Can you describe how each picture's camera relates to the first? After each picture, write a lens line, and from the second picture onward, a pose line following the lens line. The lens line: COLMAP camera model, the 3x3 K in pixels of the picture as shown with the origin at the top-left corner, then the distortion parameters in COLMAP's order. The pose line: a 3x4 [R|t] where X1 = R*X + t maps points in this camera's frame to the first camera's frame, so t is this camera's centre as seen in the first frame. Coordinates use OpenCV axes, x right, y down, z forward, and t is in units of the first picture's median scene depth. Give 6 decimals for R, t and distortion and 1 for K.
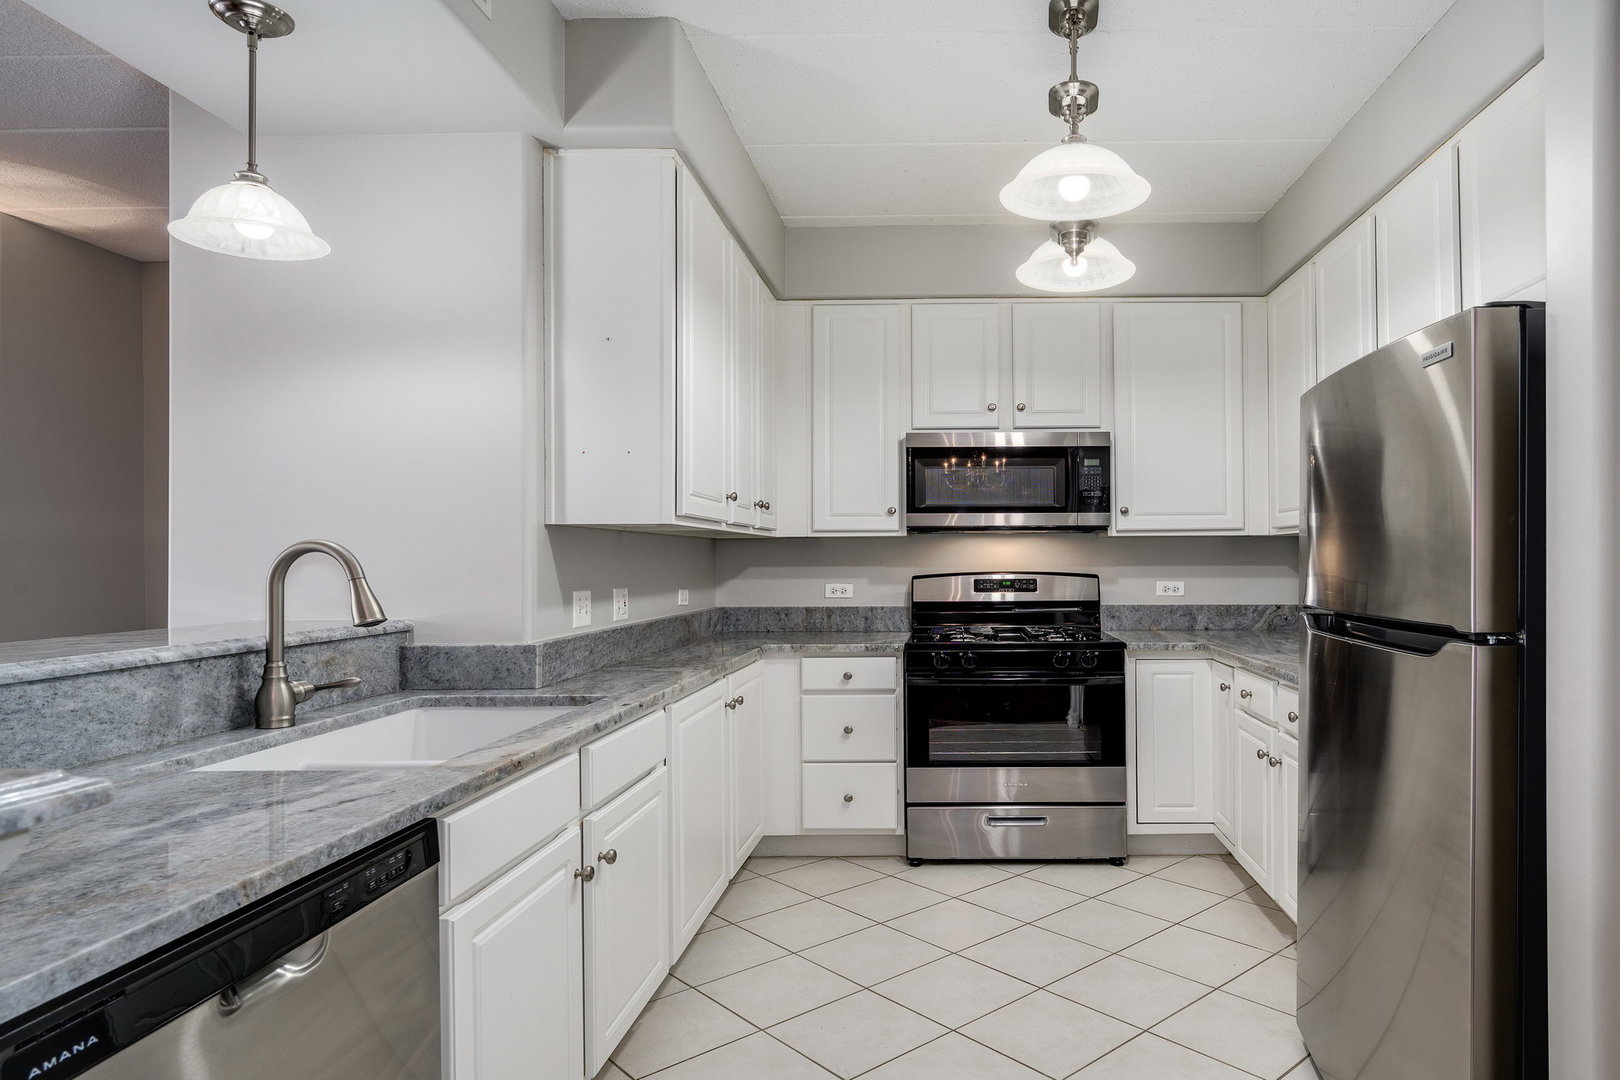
lens RADIAL K [[816.4, 0, 1001.6], [0, 816.4, 575.3], [0, 0, 1]] dist [0.001074, 0.000423]
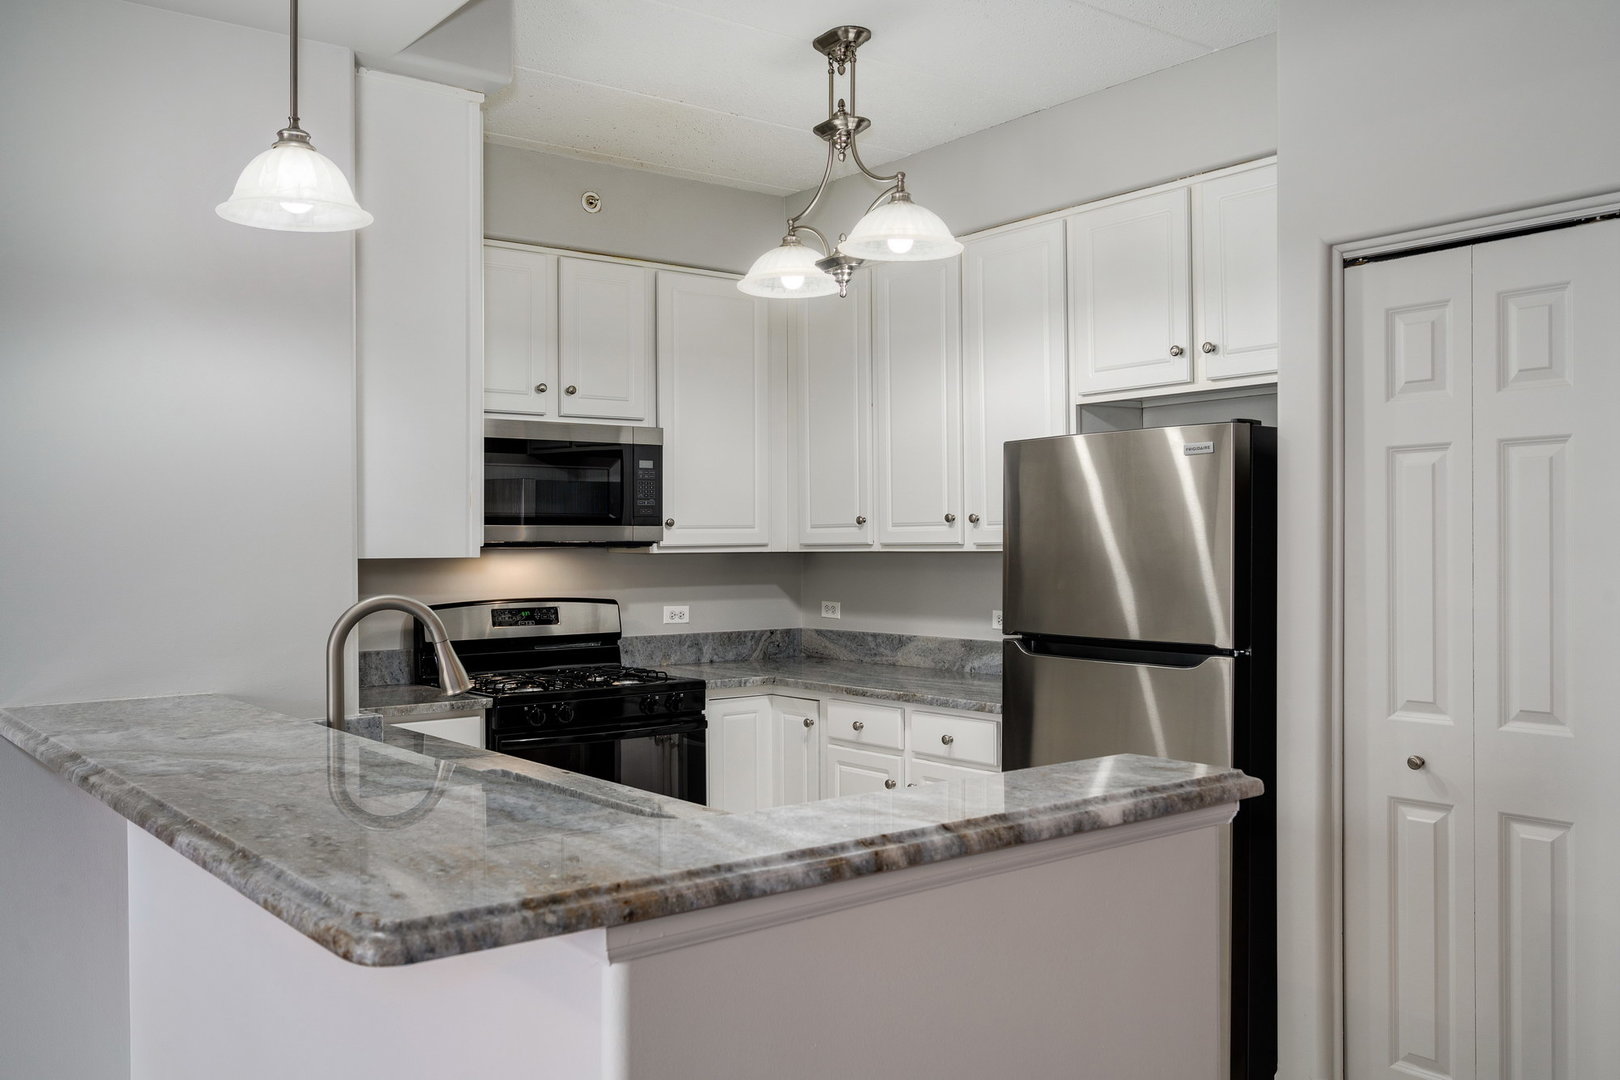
lens RADIAL K [[1372.7, 0, 779.2], [0, 1372.7, 578.9], [0, 0, 1]] dist [0.004820, -0.000806]
pose [[0.773496, -0.009235, 0.633734, -0.629408], [0.006910, 0.999957, 0.006138, -0.029242], [-0.633764, -0.000368, 0.773527, -0.145590]]
